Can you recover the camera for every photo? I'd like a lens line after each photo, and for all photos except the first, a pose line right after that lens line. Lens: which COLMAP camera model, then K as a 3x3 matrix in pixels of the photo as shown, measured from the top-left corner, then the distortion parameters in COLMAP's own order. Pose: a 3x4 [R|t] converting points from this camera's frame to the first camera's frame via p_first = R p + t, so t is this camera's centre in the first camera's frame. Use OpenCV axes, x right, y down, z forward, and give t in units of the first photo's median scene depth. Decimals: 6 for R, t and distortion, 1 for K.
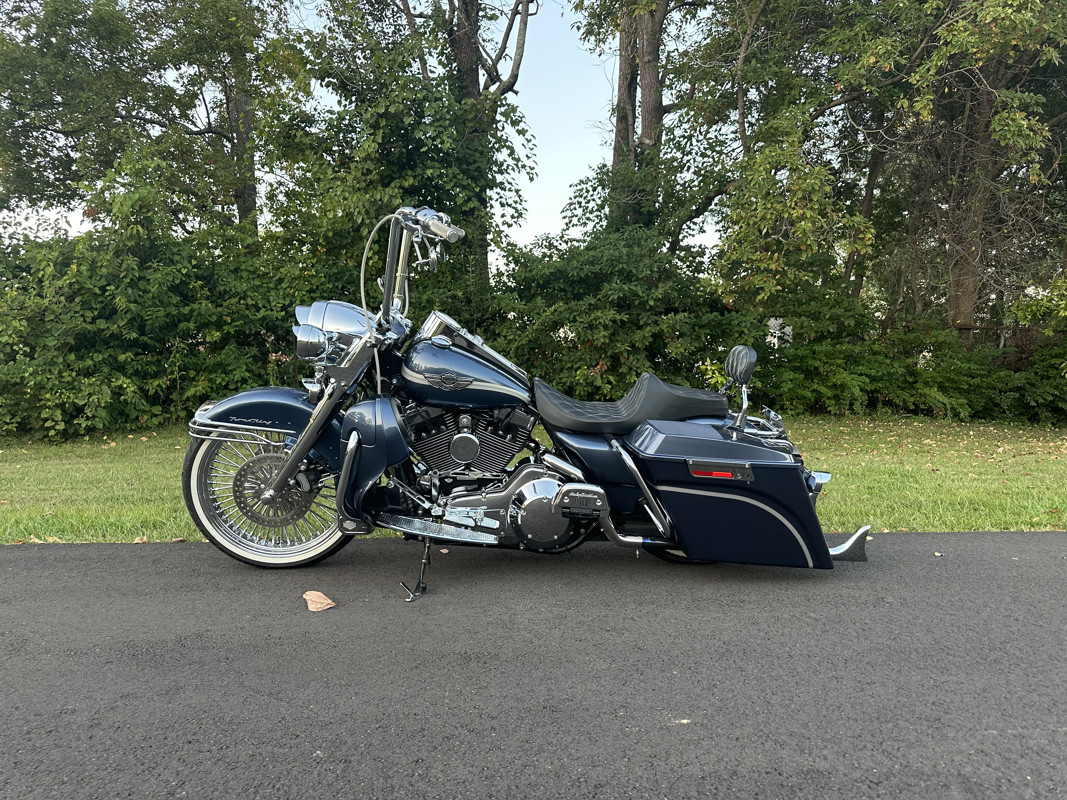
lens RADIAL K [[771.3, 0, 535.3], [0, 771.3, 385.6], [0, 0, 1]] dist [0.008912, 0.000211]
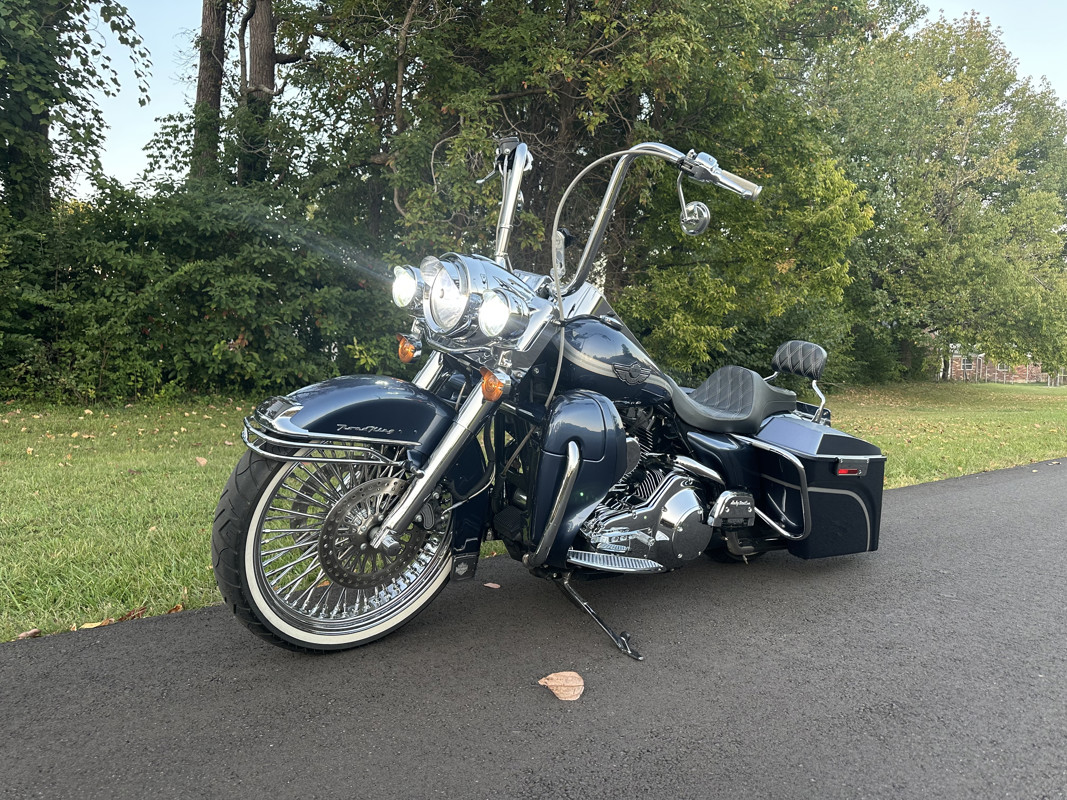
lens RADIAL K [[768.9, 0, 533.5], [0, 768.9, 400.0], [0, 0, 1]] dist [-0.076901, 0.002364]
pose [[0.752376, -0.002348, 0.658730, -0.223455], [-0.030514, 0.998796, 0.038412, -0.001822], [-0.658027, -0.049001, 0.751398, 0.149809]]
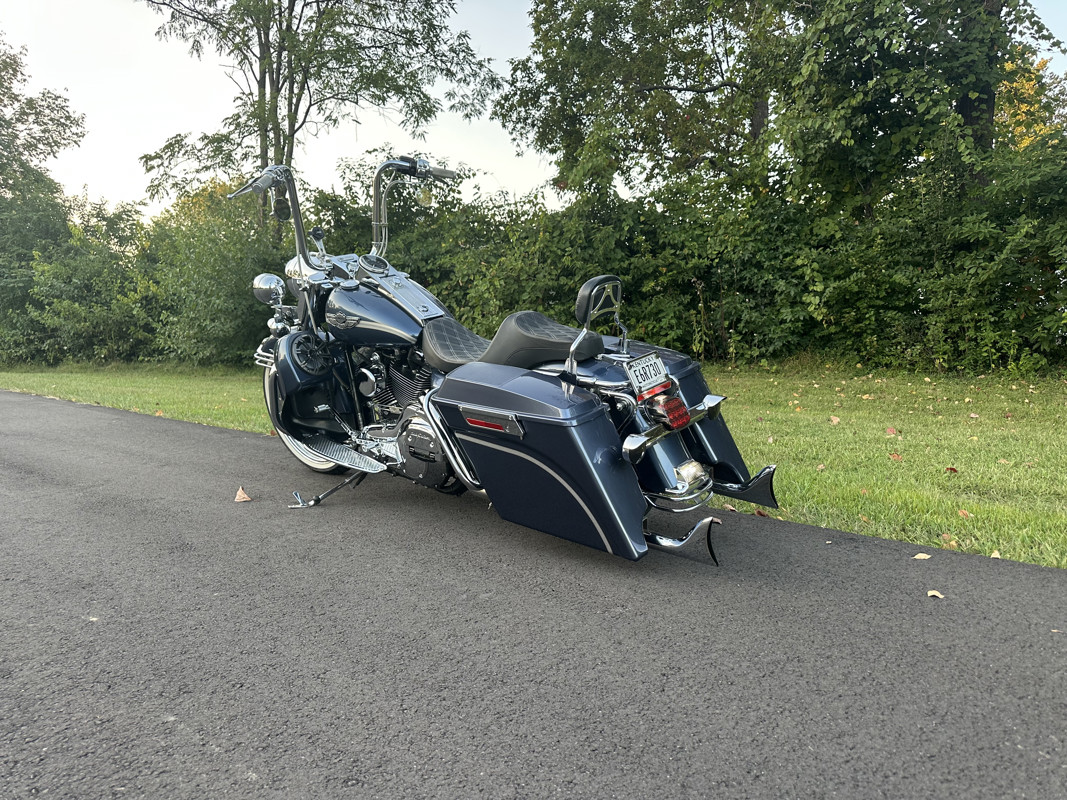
lens RADIAL K [[771.3, 0, 535.3], [0, 771.3, 385.6], [0, 0, 1]] dist [0.008912, 0.000211]
pose [[0.726486, 0.044814, -0.685719, 0.254459], [0.000245, 0.997854, 0.065473, 0.004451], [0.687182, -0.047733, 0.724916, 0.121255]]
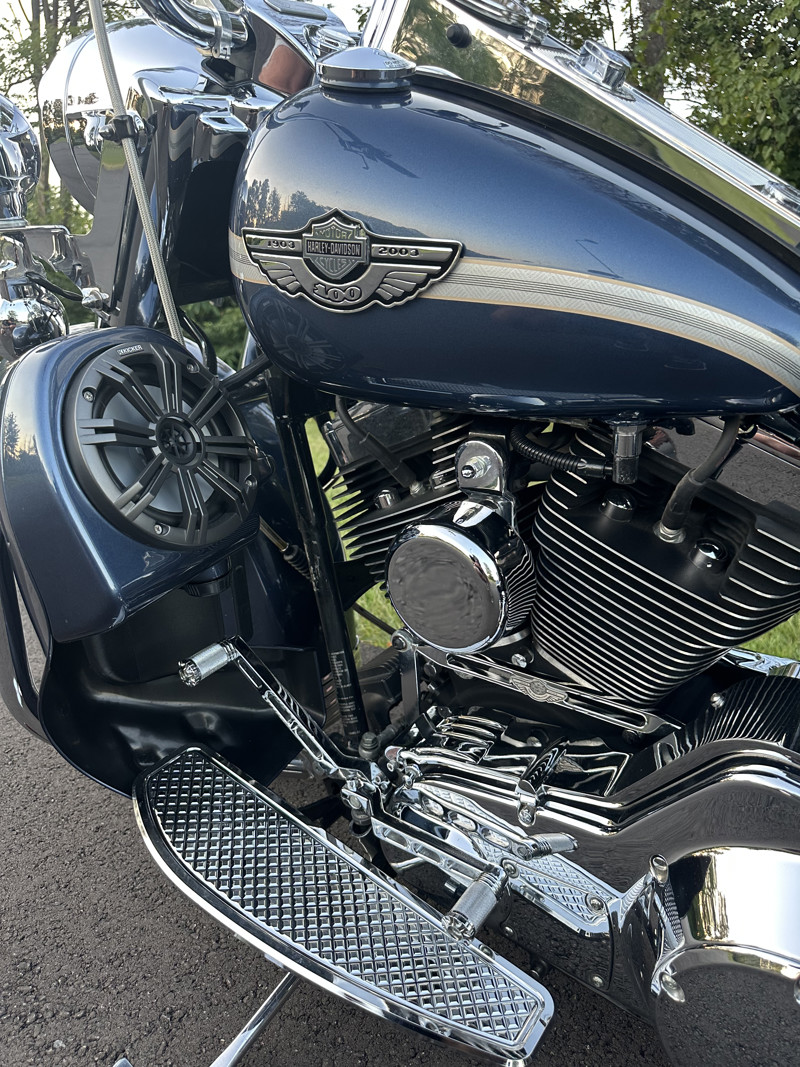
lens RADIAL K [[771.3, 0, 400.0], [0, 771.3, 533.5], [0, 0, 1]] dist [0.008912, 0.000211]
pose [[0.770602, 0.150075, -0.619395, 0.010525], [-0.016970, 0.976367, 0.215454, 0.005381], [0.637090, -0.155518, 0.754937, 0.259401]]
